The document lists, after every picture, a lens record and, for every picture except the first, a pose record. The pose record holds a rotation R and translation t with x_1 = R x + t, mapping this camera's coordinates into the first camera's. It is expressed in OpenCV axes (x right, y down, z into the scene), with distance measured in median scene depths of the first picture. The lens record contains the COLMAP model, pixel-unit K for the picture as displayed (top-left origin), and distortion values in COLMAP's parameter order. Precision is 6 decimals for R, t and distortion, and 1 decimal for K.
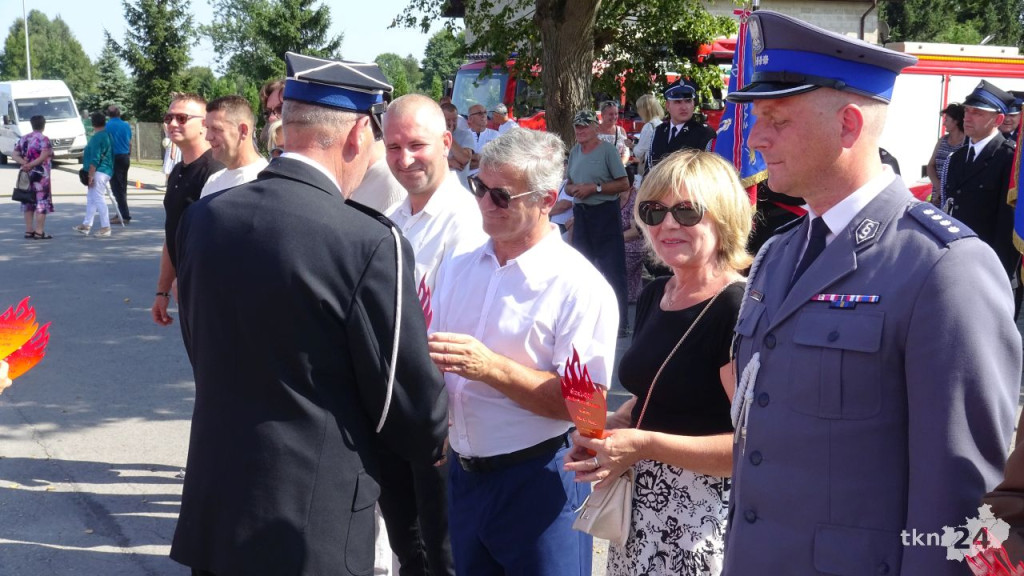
lens RADIAL K [[1490.0, 0, 512.0], [0, 1490.0, 288.0], [0, 0, 1]] dist [0.003197, 0.030392]
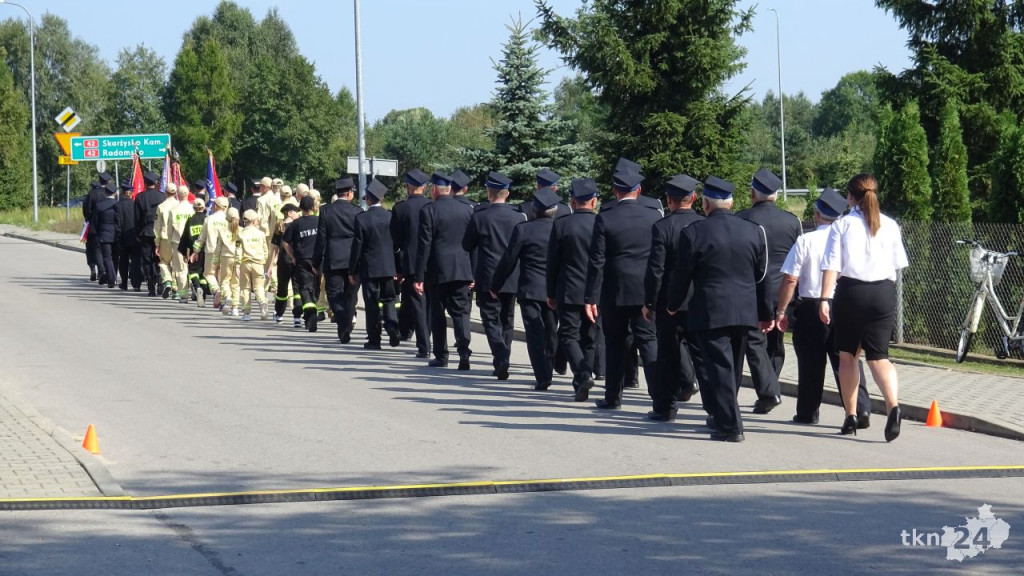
lens RADIAL K [[1490.0, 0, 512.0], [0, 1490.0, 288.0], [0, 0, 1]] dist [0.003197, 0.030392]
pose [[0.999045, -0.020848, 0.038405, -1.187572], [0.022465, 0.998858, -0.042161, -0.286977], [-0.037482, 0.042984, 0.998372, 2.285850]]
